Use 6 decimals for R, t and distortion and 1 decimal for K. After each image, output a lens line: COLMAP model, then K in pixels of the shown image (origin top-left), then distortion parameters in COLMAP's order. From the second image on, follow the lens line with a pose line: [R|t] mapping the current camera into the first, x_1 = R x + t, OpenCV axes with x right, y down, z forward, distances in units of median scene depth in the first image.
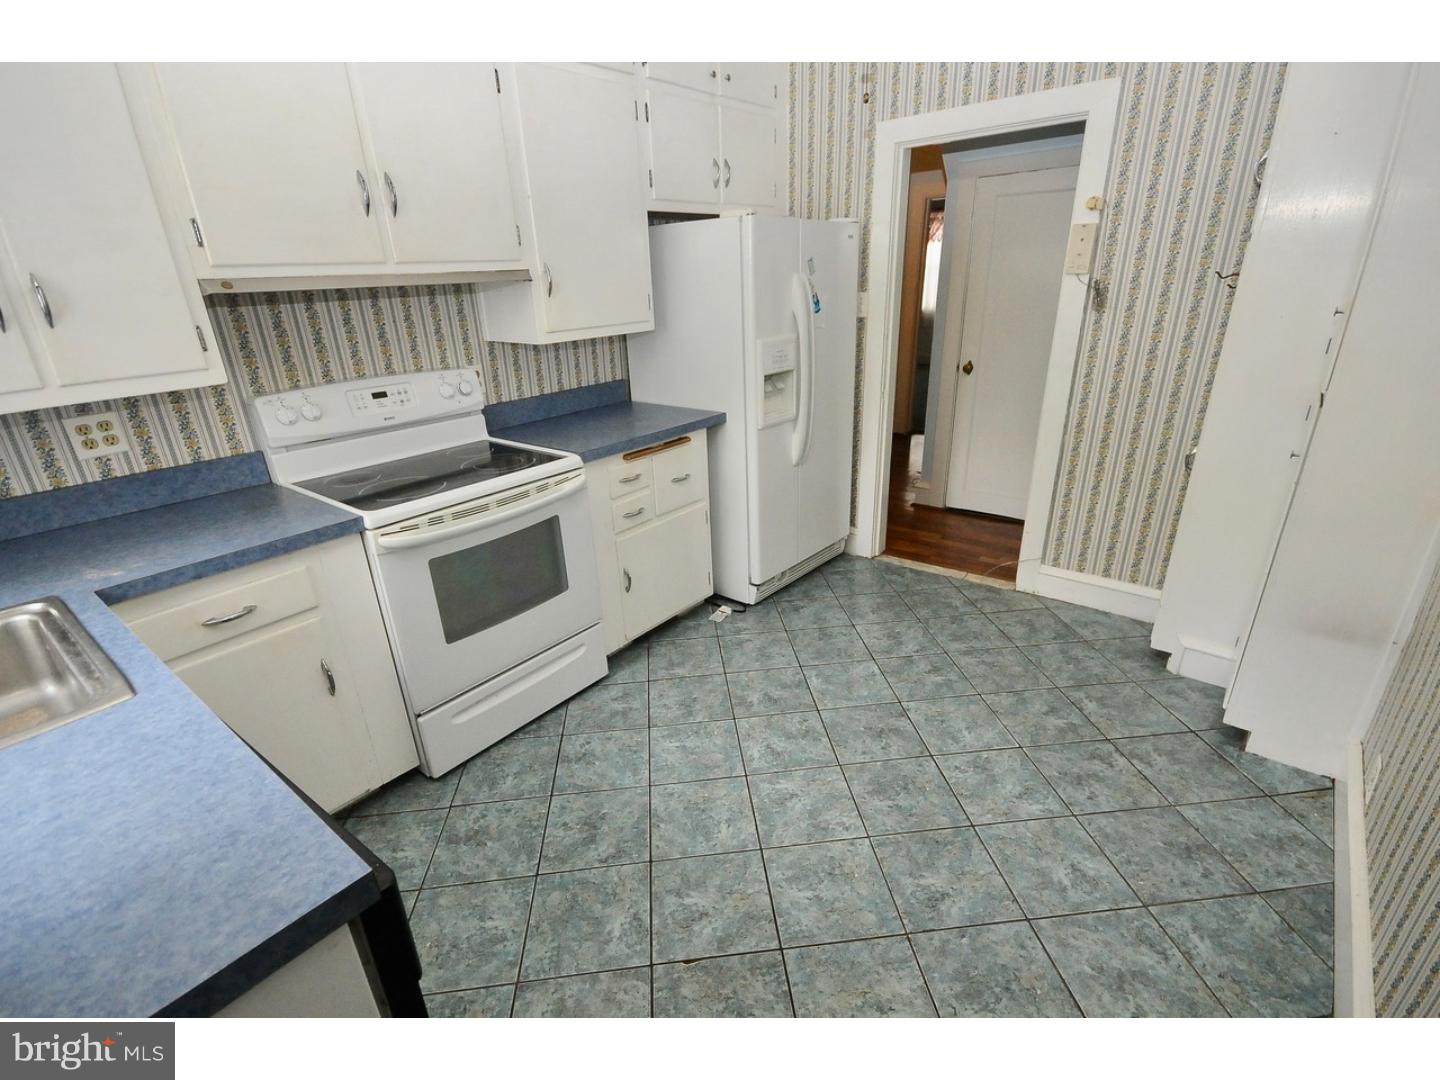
lens RADIAL K [[705.8, 0, 724.0], [0, 705.8, 546.4], [0, 0, 1]] dist [0.001866, 0.000012]
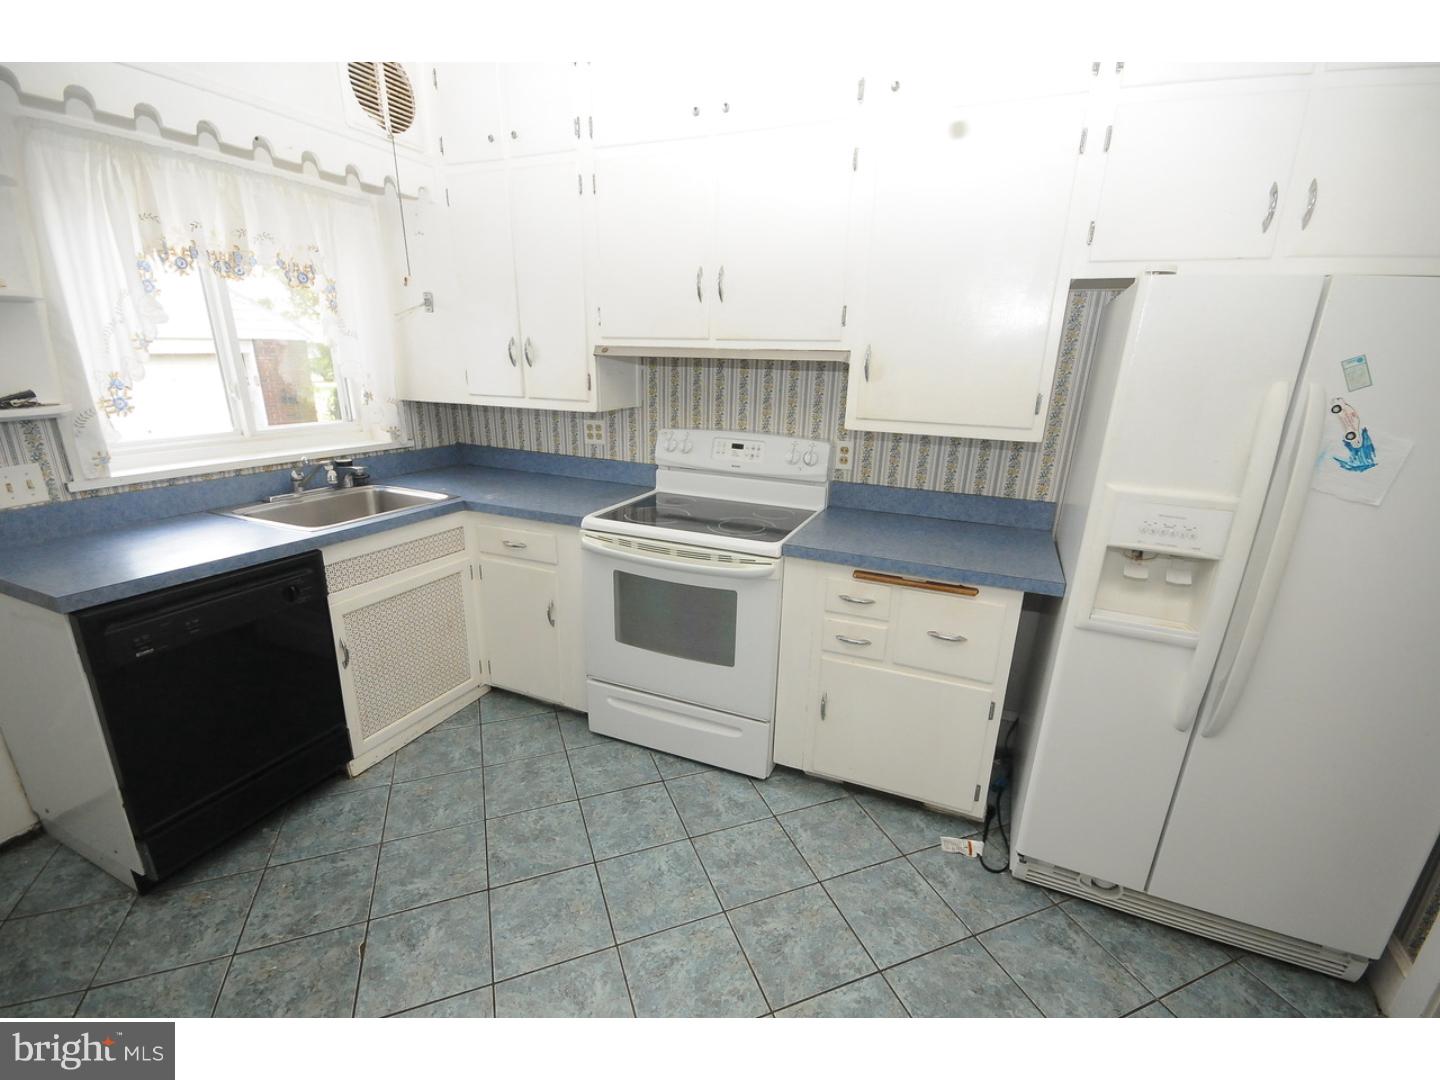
lens RADIAL K [[632.3, 0, 726.8], [0, 632.3, 547.8], [0, 0, 1]] dist [-0.005975, -0.002592]
pose [[0.259201, 0.321862, -0.910615, 0.545235], [-0.385497, 0.898957, 0.208012, -0.277960], [0.885555, 0.297122, 0.357087, 0.657046]]
